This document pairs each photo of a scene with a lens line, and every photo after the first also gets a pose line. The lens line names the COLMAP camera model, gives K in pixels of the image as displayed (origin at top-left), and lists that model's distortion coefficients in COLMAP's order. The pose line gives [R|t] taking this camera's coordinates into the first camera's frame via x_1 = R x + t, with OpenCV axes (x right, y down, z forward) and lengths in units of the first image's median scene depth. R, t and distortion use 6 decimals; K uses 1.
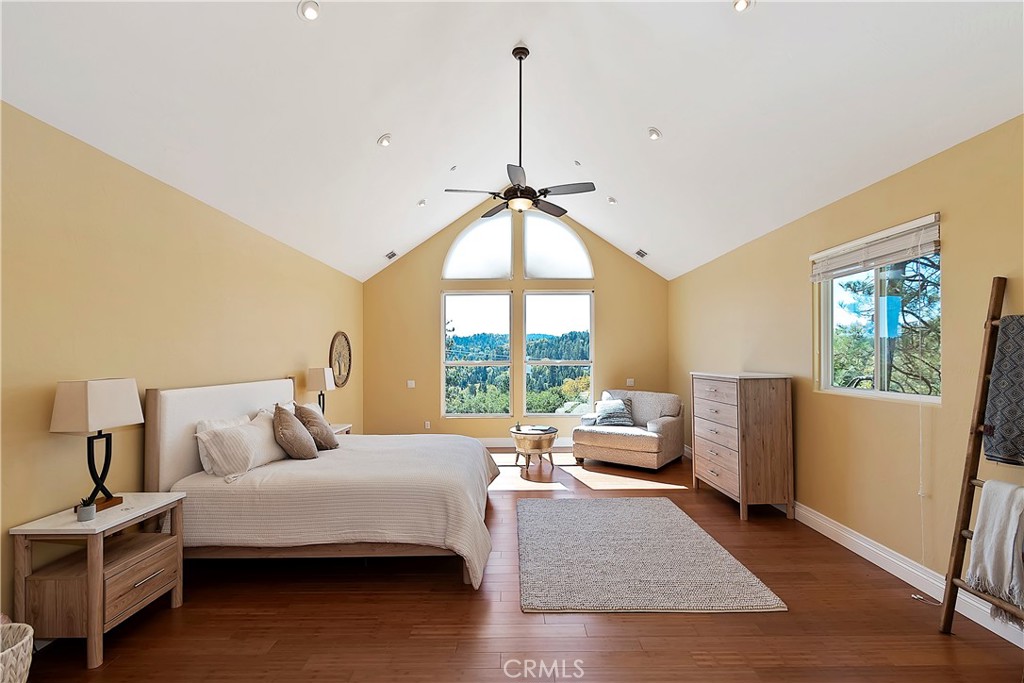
lens RADIAL K [[450.1, 0, 507.1], [0, 450.1, 362.8], [0, 0, 1]] dist [0.000832, -0.000176]
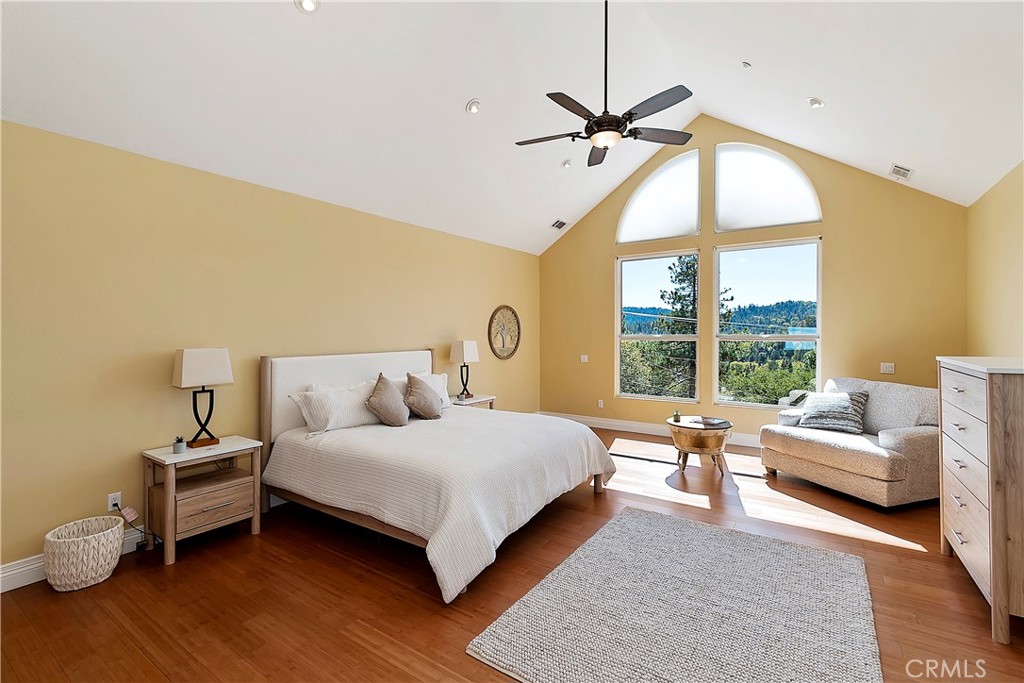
lens RADIAL K [[450.1, 0, 511.6], [0, 450.1, 337.6], [0, 0, 1]] dist [0.000832, -0.000176]
pose [[0.826195, 0.009910, -0.563297, 0.252763], [-0.006393, 0.999946, 0.008215, -0.004719], [0.563348, -0.003186, 0.826214, 0.179241]]
